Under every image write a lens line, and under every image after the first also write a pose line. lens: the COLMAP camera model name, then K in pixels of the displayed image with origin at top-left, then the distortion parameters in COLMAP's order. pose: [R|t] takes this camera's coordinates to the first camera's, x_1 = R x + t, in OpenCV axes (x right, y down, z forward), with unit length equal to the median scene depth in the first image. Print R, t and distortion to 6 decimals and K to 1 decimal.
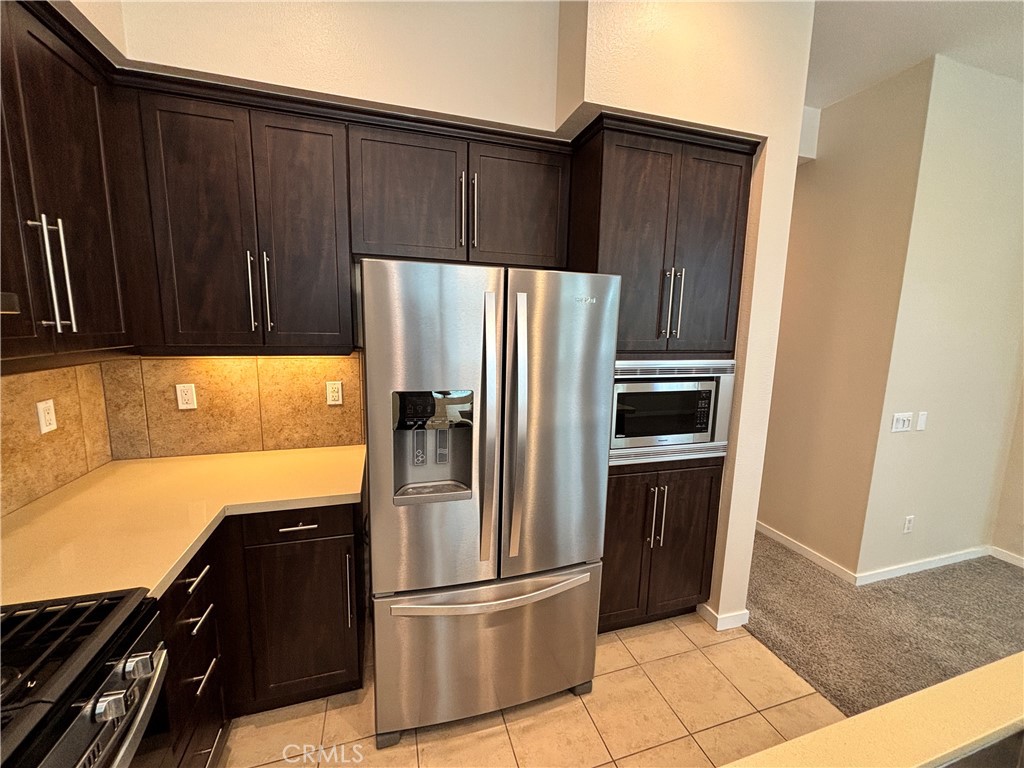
lens RADIAL K [[409.0, 0, 512.0], [0, 409.0, 384.0], [0, 0, 1]] dist [0.000957, 0.000082]
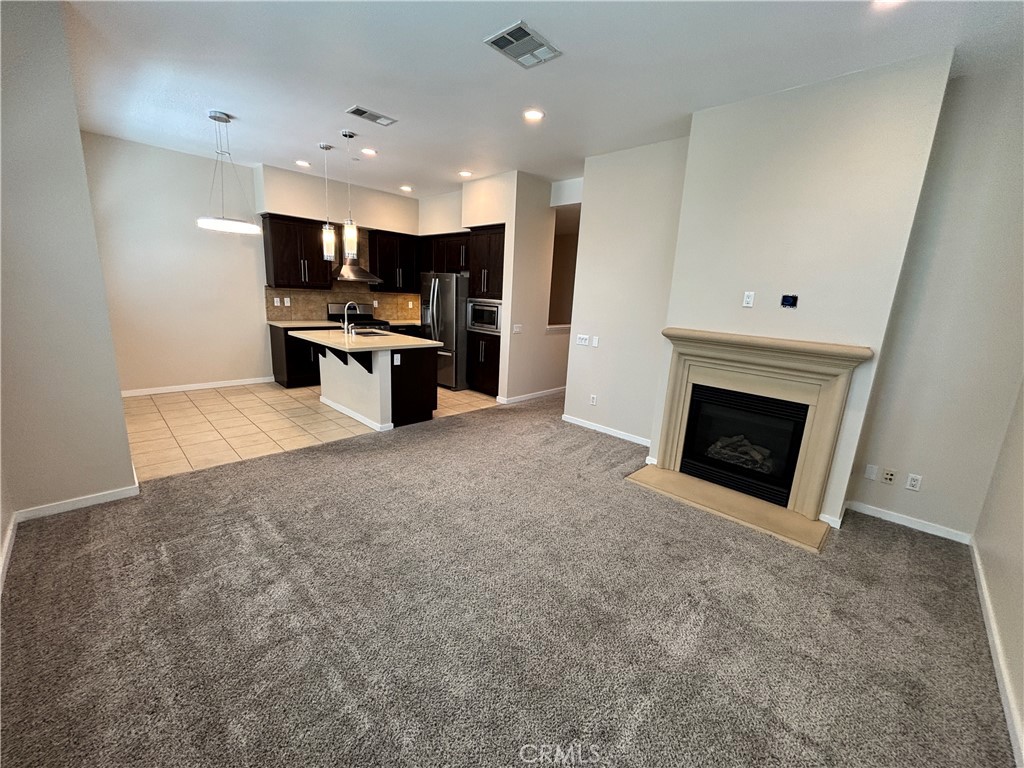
lens RADIAL K [[409.0, 0, 512.0], [0, 409.0, 384.0], [0, 0, 1]] dist [0.000957, 0.000082]
pose [[0.476401, 0.194114, -0.857533, 3.117174], [-0.162982, 0.977918, 0.130820, 0.124130], [0.863990, 0.077440, 0.497518, -0.301648]]
